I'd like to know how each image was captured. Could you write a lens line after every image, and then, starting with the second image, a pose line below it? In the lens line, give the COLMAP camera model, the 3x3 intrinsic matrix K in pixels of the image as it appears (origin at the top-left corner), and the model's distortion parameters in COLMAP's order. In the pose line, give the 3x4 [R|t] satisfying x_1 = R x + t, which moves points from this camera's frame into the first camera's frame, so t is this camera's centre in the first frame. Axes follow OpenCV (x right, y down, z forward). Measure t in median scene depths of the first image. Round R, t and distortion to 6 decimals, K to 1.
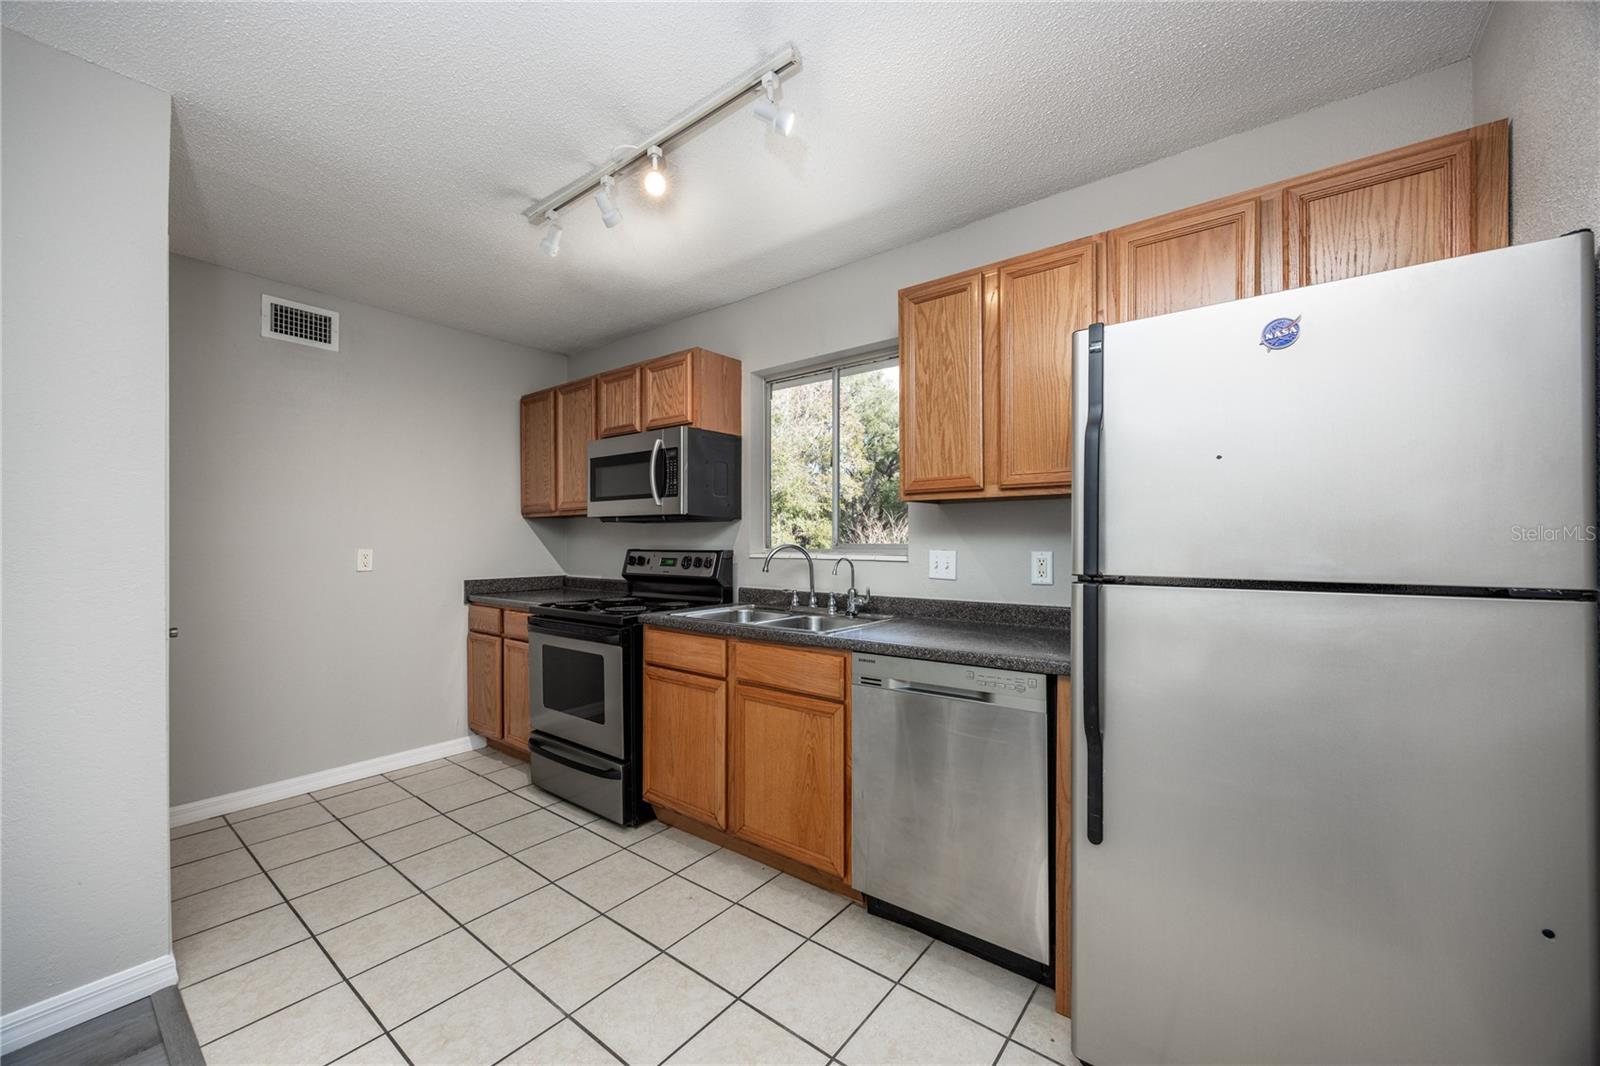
lens RADIAL K [[612.9, 0, 800.5], [0, 612.9, 547.5], [0, 0, 1]] dist [-0.001024, -0.000068]
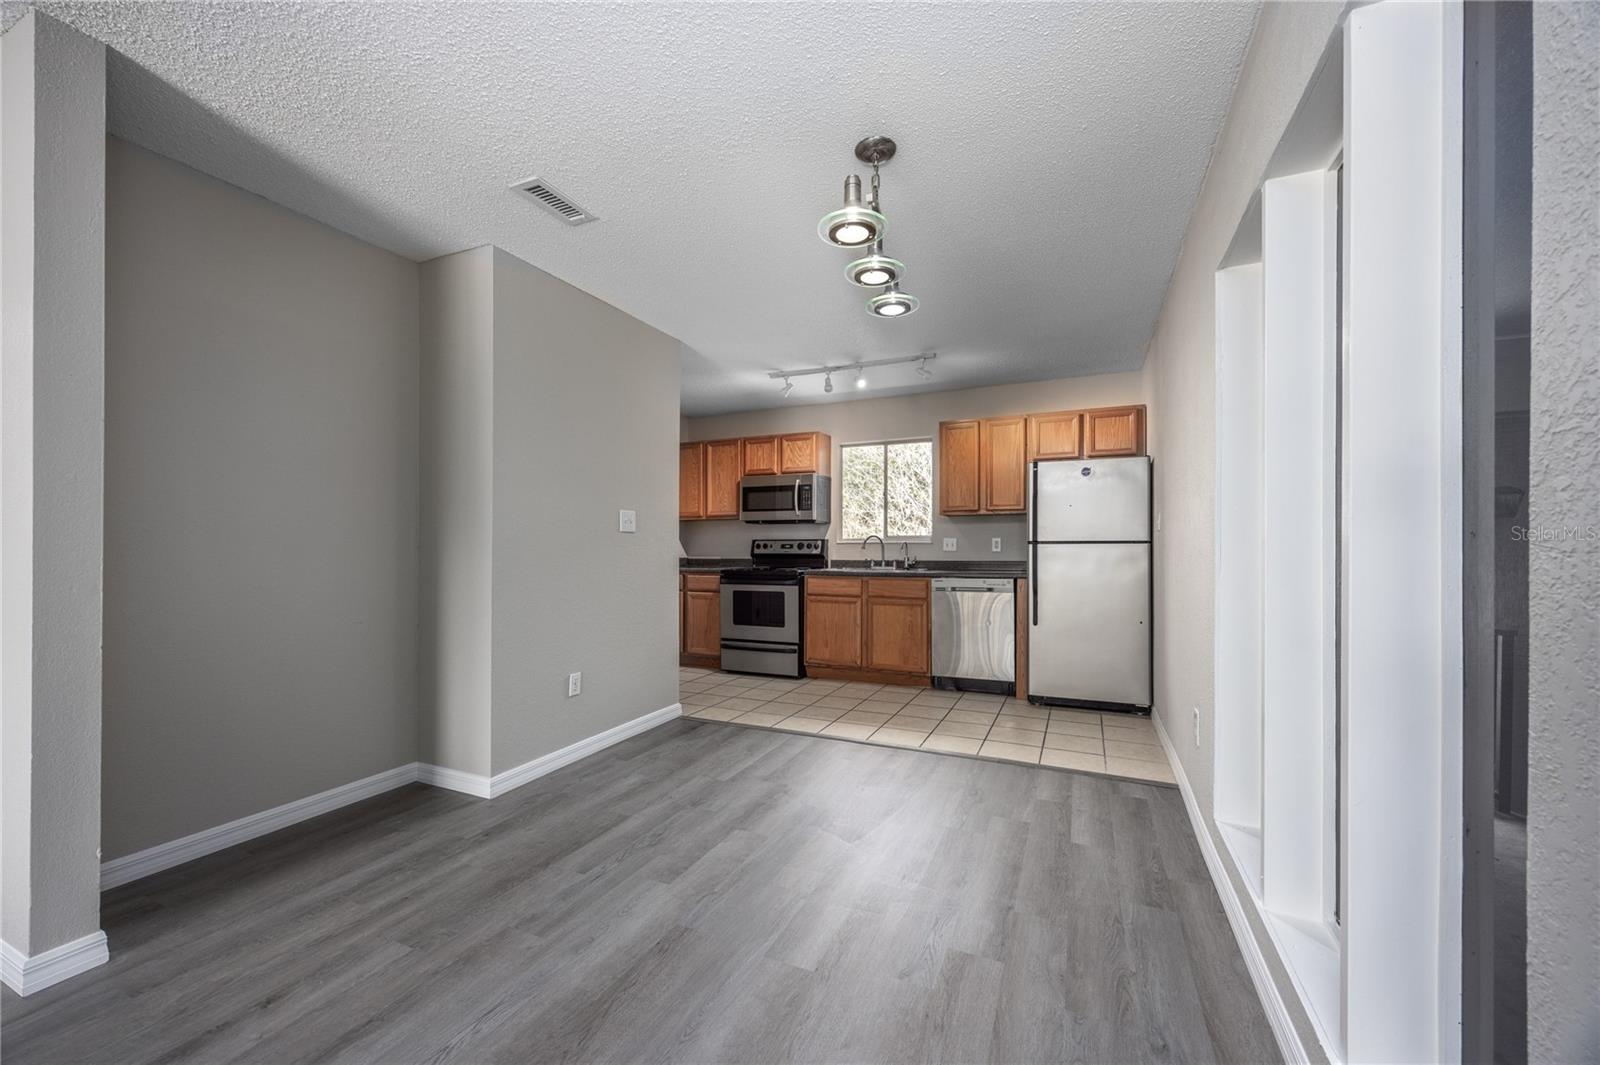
lens RADIAL K [[612.9, 0, 800.5], [0, 612.9, 547.0], [0, 0, 1]] dist [-0.001024, -0.000068]
pose [[0.973218, 0.003243, 0.229862, -0.623789], [-0.000556, 0.999931, -0.011752, 0.049692], [-0.229884, 0.011310, 0.973152, -0.786288]]
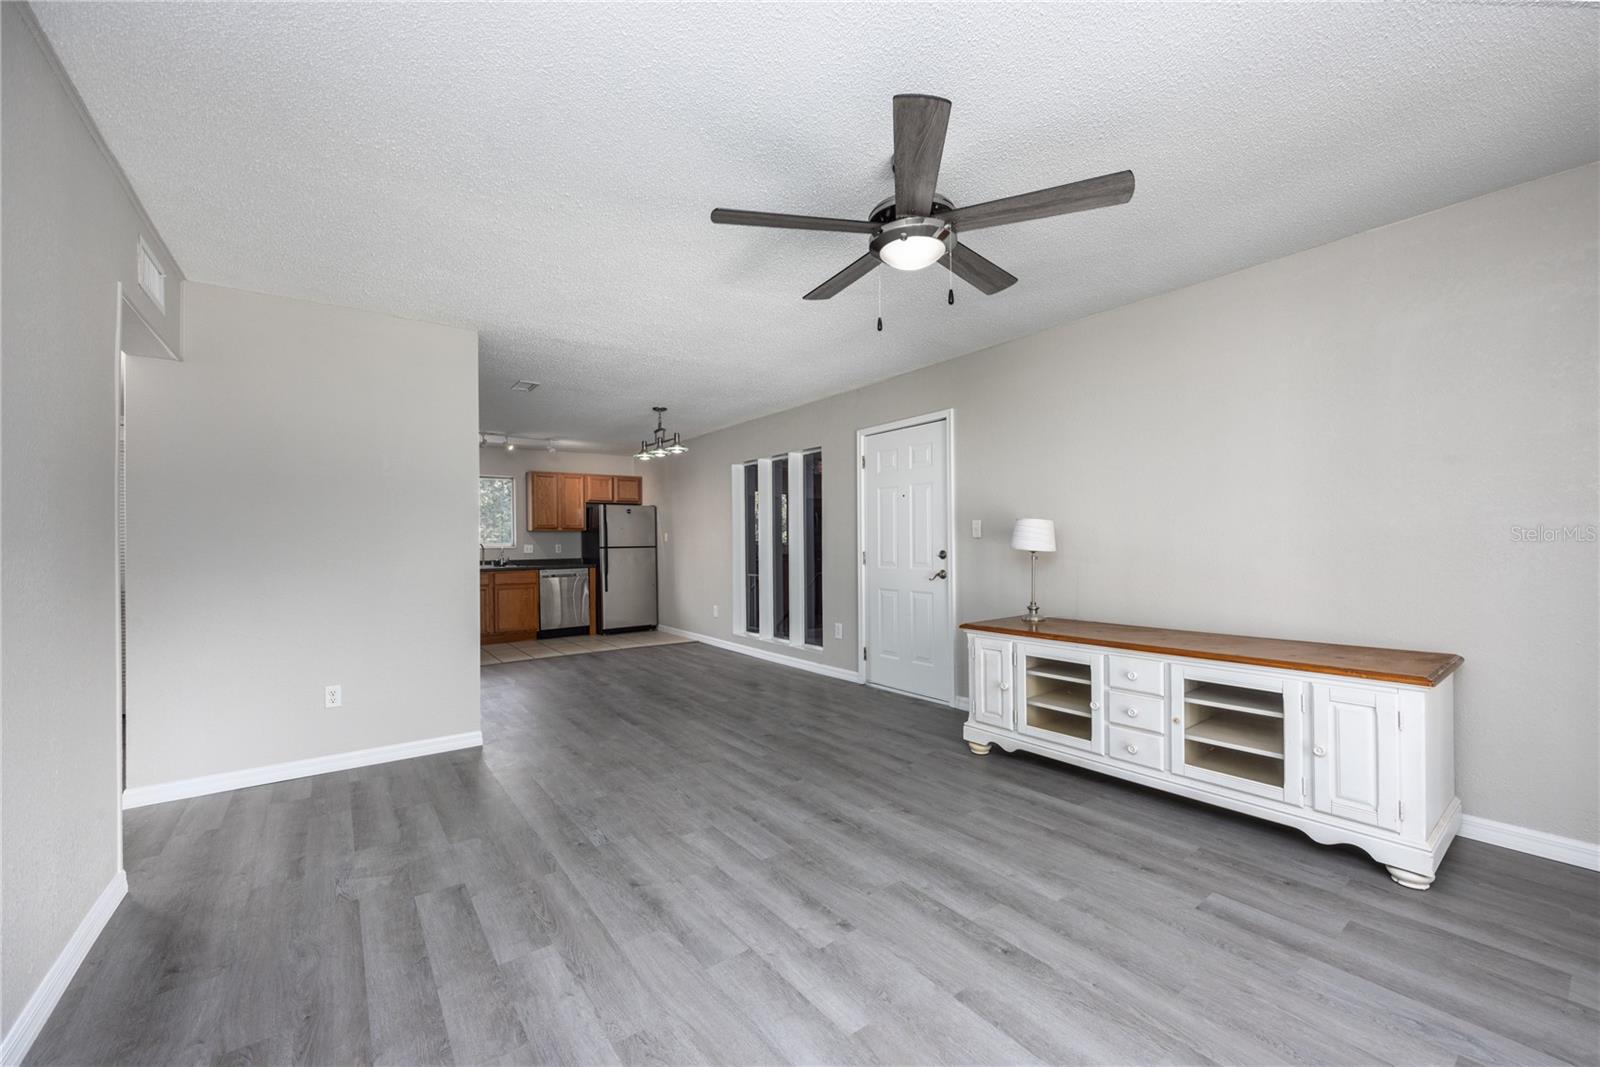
lens RADIAL K [[633.6, 0, 802.6], [0, 633.6, 541.6], [0, 0, 1]] dist [-0.001011, -0.000018]
pose [[0.274530, 0.001486, 0.961577, -2.137506], [0.020262, 0.999768, -0.007330, 0.034218], [-0.961365, 0.021496, 0.274437, -1.102299]]
